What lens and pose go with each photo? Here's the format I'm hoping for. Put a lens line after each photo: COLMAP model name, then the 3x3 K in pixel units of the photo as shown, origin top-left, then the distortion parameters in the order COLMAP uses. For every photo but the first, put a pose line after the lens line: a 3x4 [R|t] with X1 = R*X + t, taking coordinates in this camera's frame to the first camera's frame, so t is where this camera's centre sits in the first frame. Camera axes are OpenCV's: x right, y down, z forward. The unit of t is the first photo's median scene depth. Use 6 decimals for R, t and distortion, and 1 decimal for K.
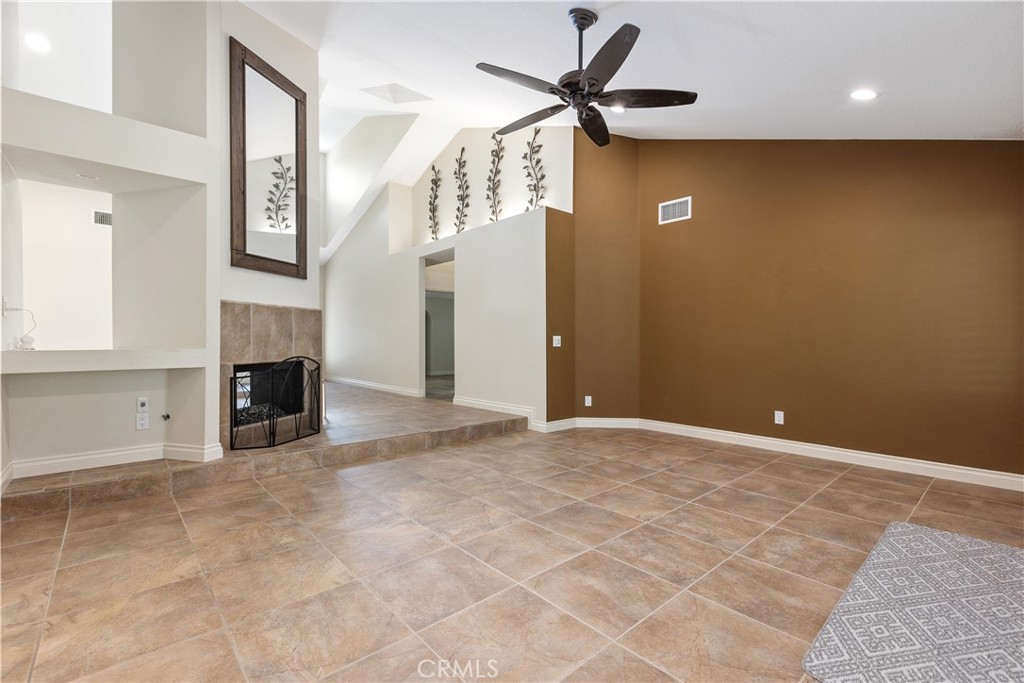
lens RADIAL K [[456.8, 0, 515.2], [0, 456.8, 342.5], [0, 0, 1]] dist [0.000905, -0.000463]
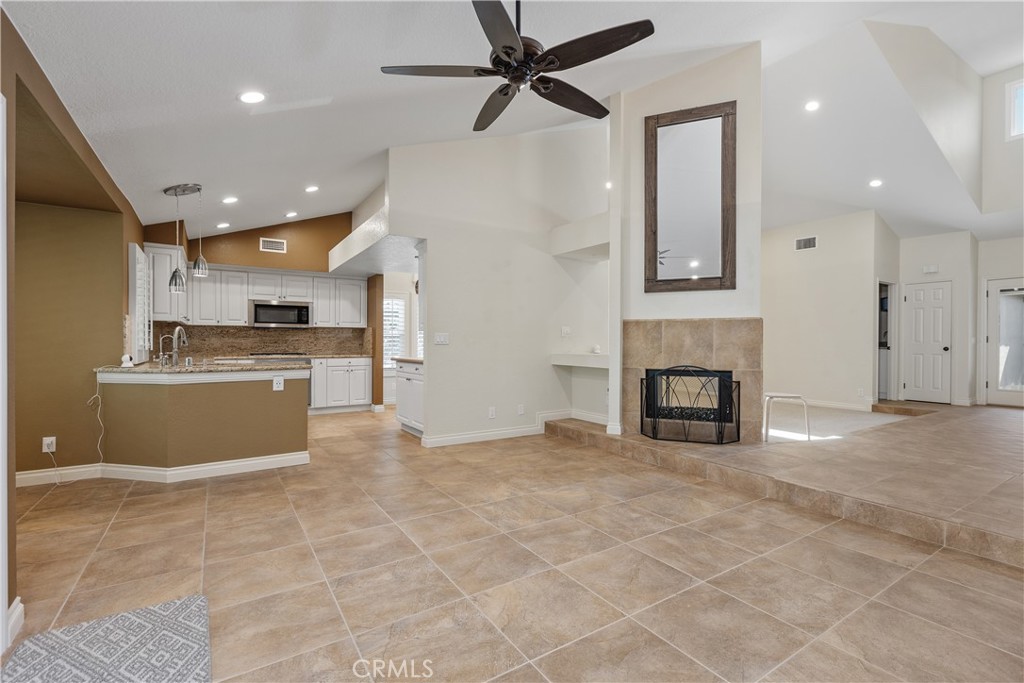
lens RADIAL K [[456.8, 0, 513.4], [0, 456.8, 343.0], [0, 0, 1]] dist [0.000905, -0.000463]
pose [[-0.149238, 0.003109, -0.988796, 0.926811], [-0.006598, 0.999970, 0.004140, -0.034945], [0.988779, 0.007142, -0.149212, 1.060151]]
